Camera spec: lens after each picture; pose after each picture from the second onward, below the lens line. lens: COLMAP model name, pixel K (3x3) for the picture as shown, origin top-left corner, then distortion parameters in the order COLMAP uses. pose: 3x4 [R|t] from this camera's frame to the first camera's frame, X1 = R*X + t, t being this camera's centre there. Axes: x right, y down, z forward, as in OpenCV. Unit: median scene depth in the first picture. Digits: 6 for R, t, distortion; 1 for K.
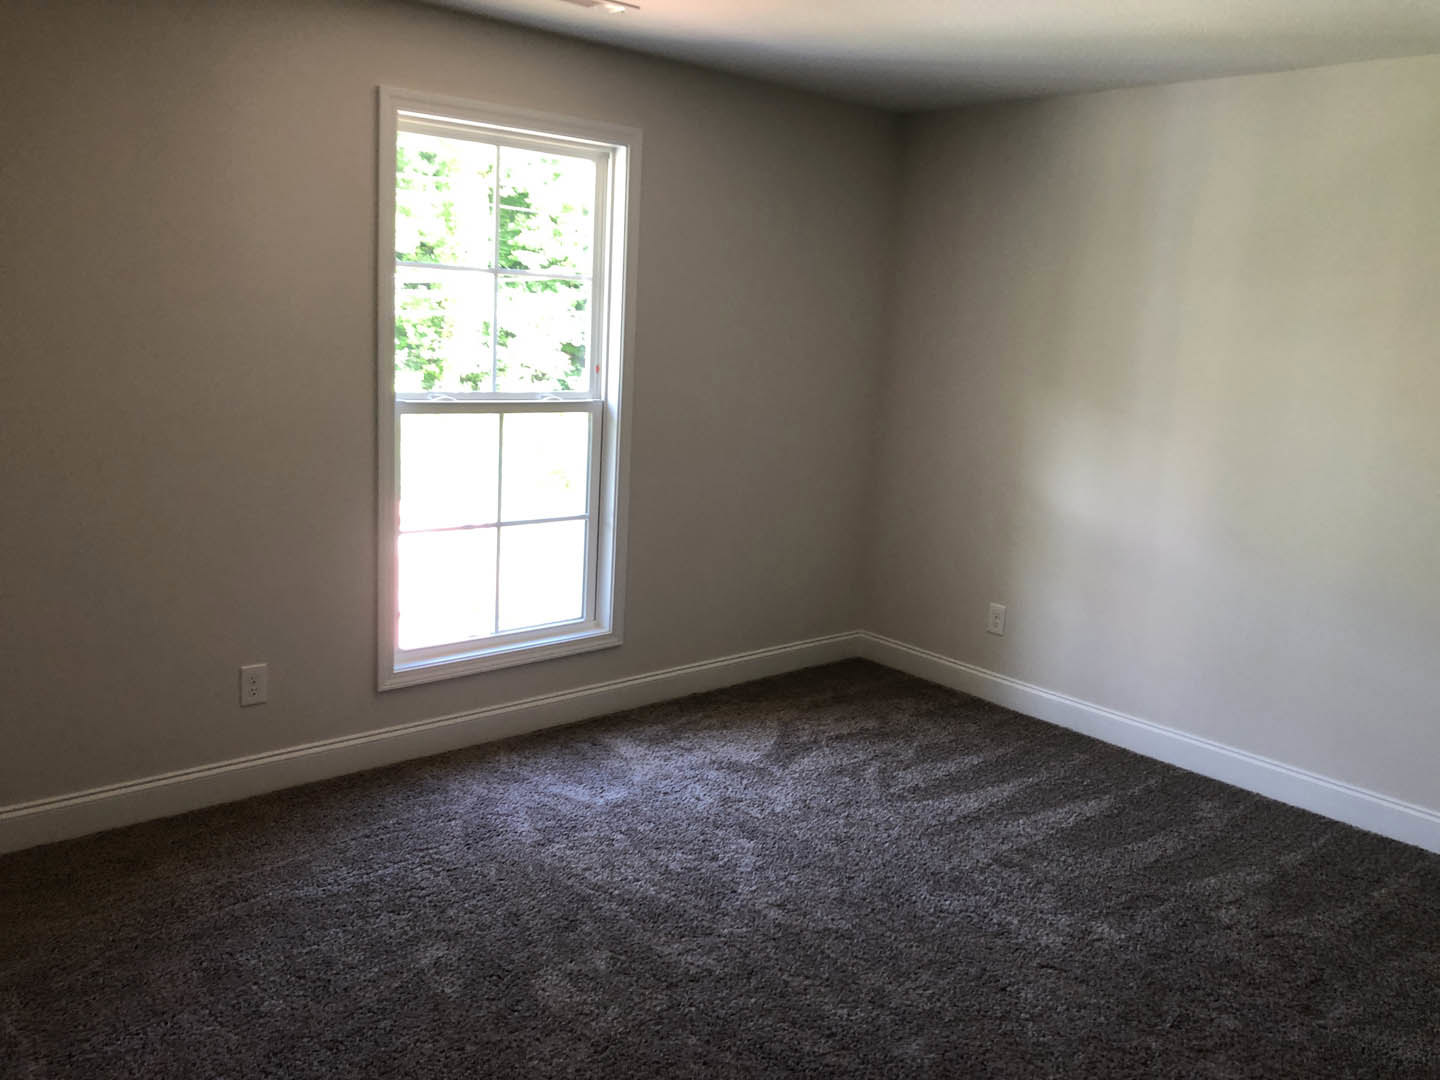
lens RADIAL K [[1167.4, 0, 718.5], [0, 1167.4, 538.8], [0, 0, 1]] dist [0.029818, -0.045370]
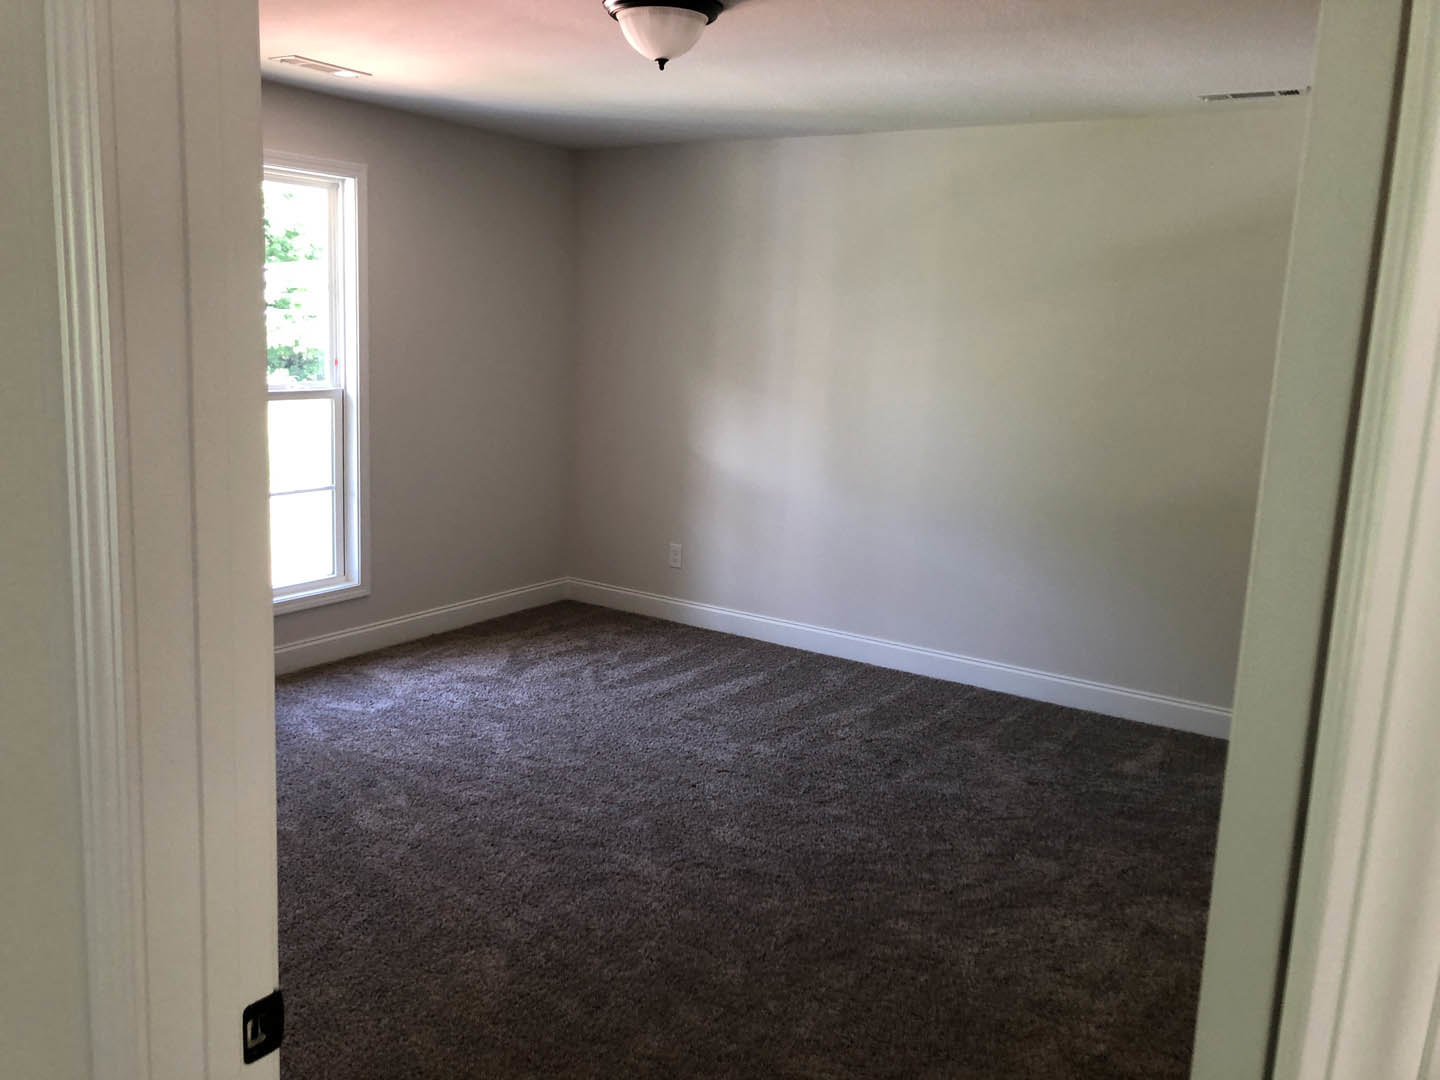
lens RADIAL K [[1167.4, 0, 719.3], [0, 1167.4, 537.4], [0, 0, 1]] dist [0.029818, -0.045370]
pose [[0.961030, -0.059425, 0.269982, -0.069220], [0.059652, 0.998192, 0.007371, 0.052765], [-0.269932, 0.009021, 0.962837, -0.282973]]
